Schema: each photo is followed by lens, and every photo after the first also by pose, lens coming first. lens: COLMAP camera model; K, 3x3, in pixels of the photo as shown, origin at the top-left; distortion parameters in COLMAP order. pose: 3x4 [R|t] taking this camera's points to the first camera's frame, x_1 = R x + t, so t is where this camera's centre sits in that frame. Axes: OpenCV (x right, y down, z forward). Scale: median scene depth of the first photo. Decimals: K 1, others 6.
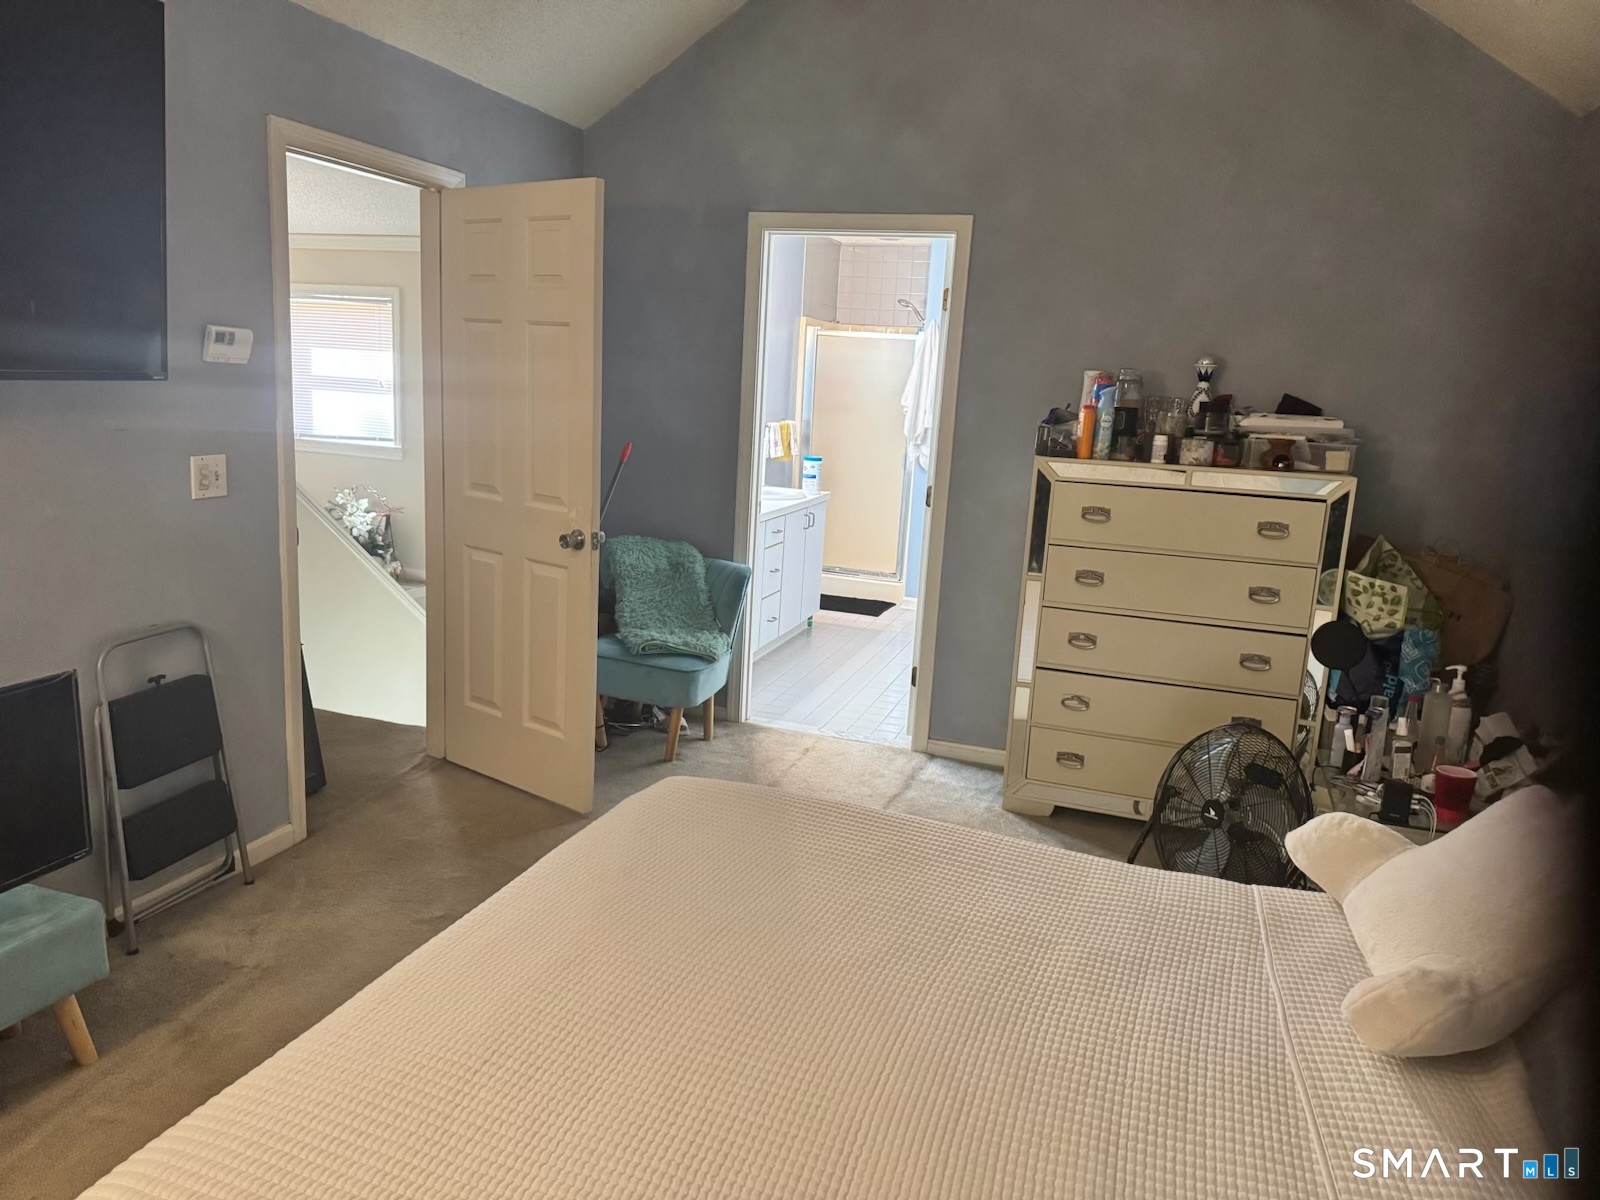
lens RADIAL K [[1120.5, 0, 798.8], [0, 1120.5, 604.0], [0, 0, 1]] dist [0.018975, -0.020059]
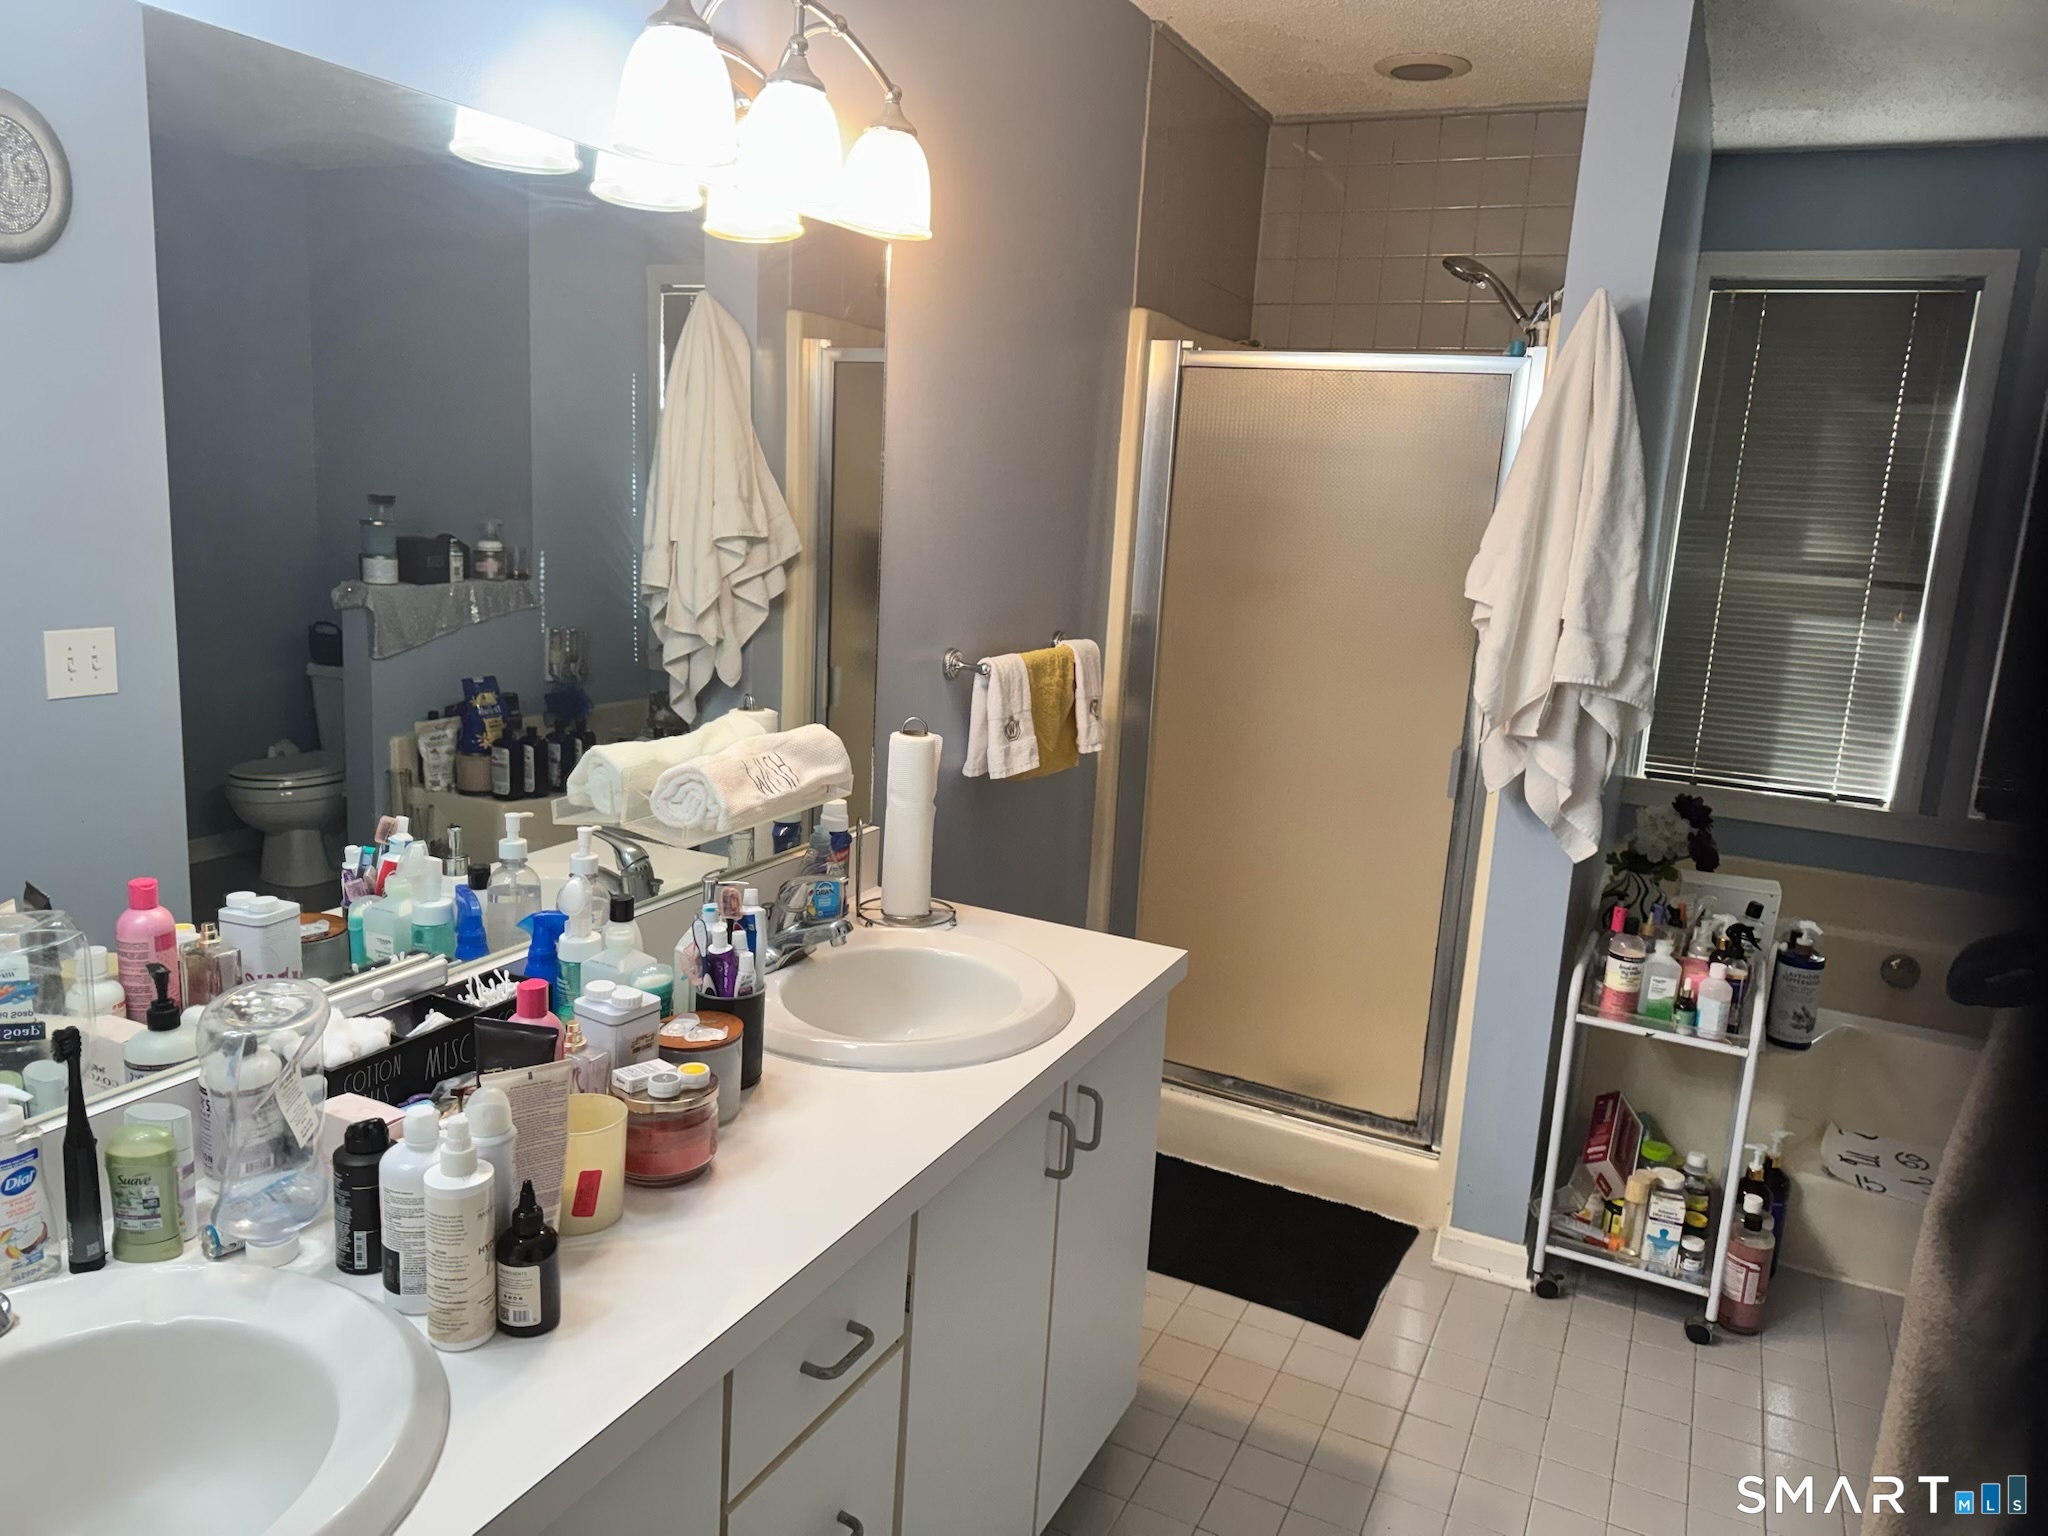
lens RADIAL K [[1434.2, 0, 1010.2], [0, 1434.2, 754.0], [0, 0, 1]] dist [0.018975, -0.020059]
pose [[0.989080, 0.028575, -0.144584, 0.061937], [-0.032186, 0.999224, -0.022700, -0.244884], [0.143823, 0.027105, 0.989232, 1.218443]]
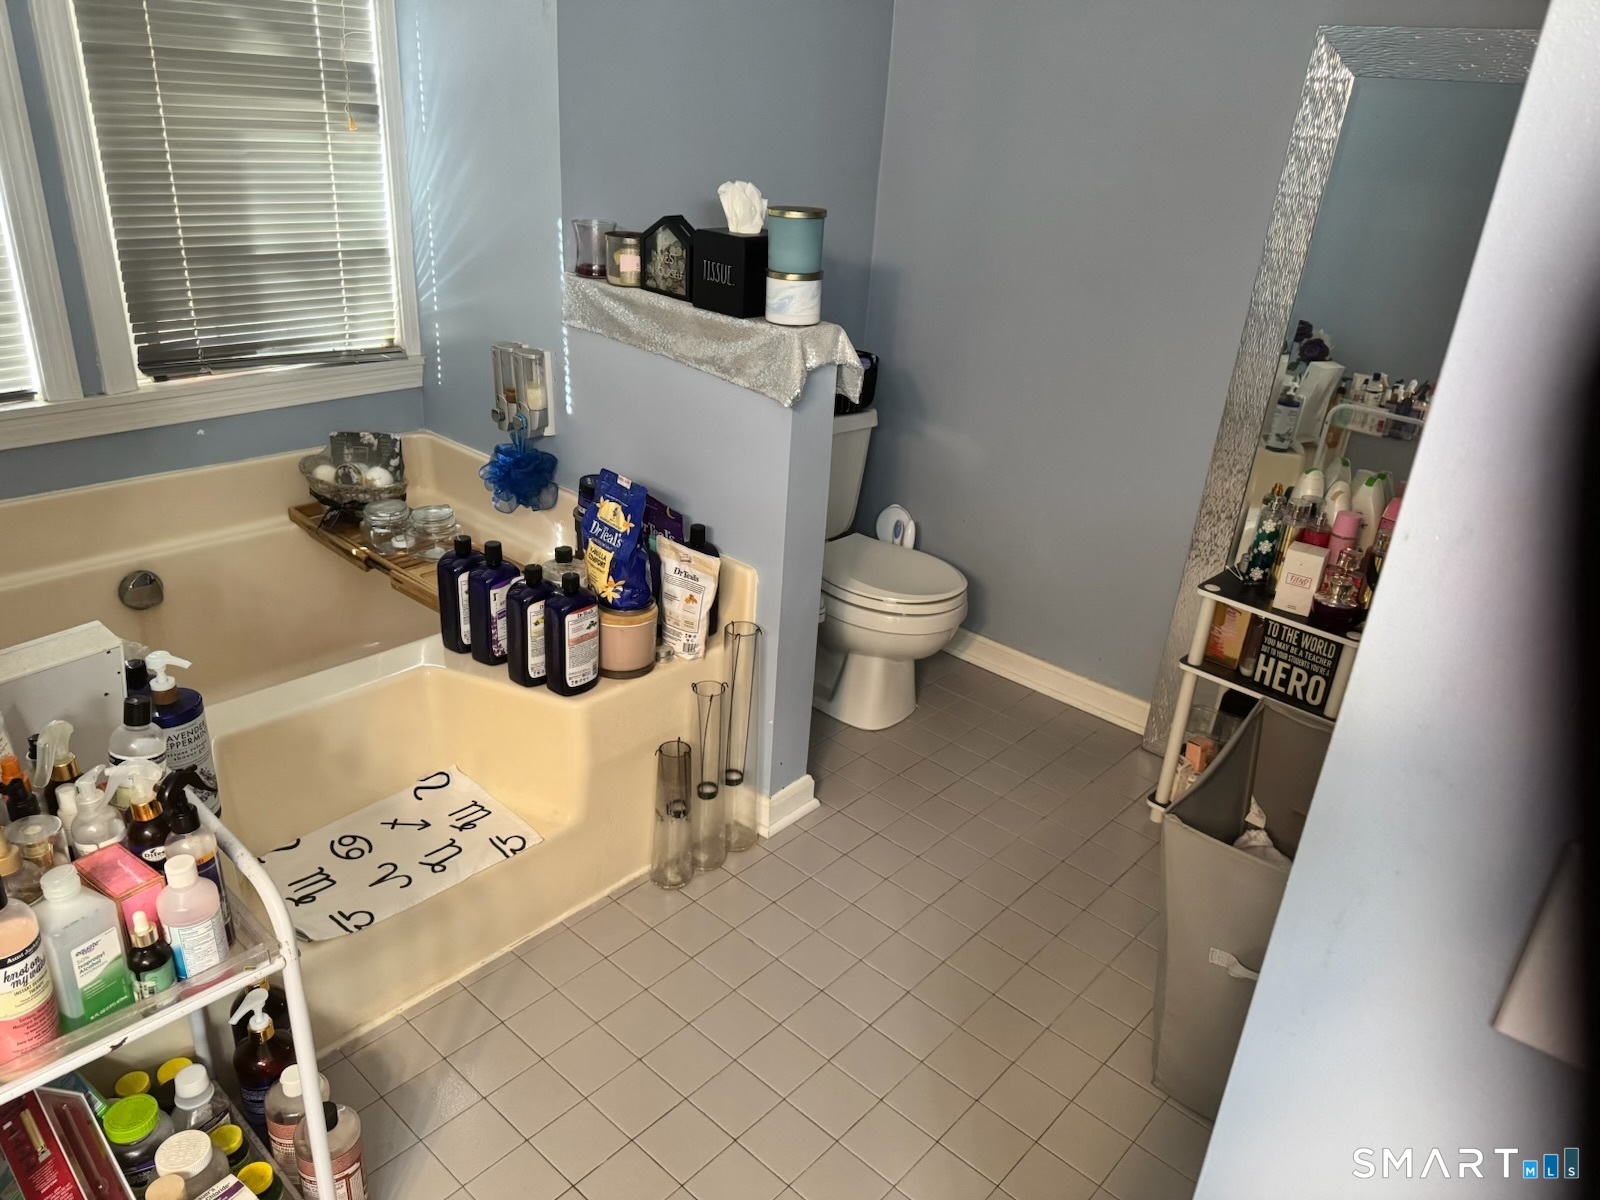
lens RADIAL K [[1120.5, 0, 798.0], [0, 1120.5, 600.3], [0, 0, 1]] dist [0.018975, -0.020059]
pose [[0.404786, -0.403443, 0.820599, 0.151915], [0.145018, 0.914373, 0.378012, -0.319901], [-0.902839, -0.034013, 0.428631, 1.676894]]
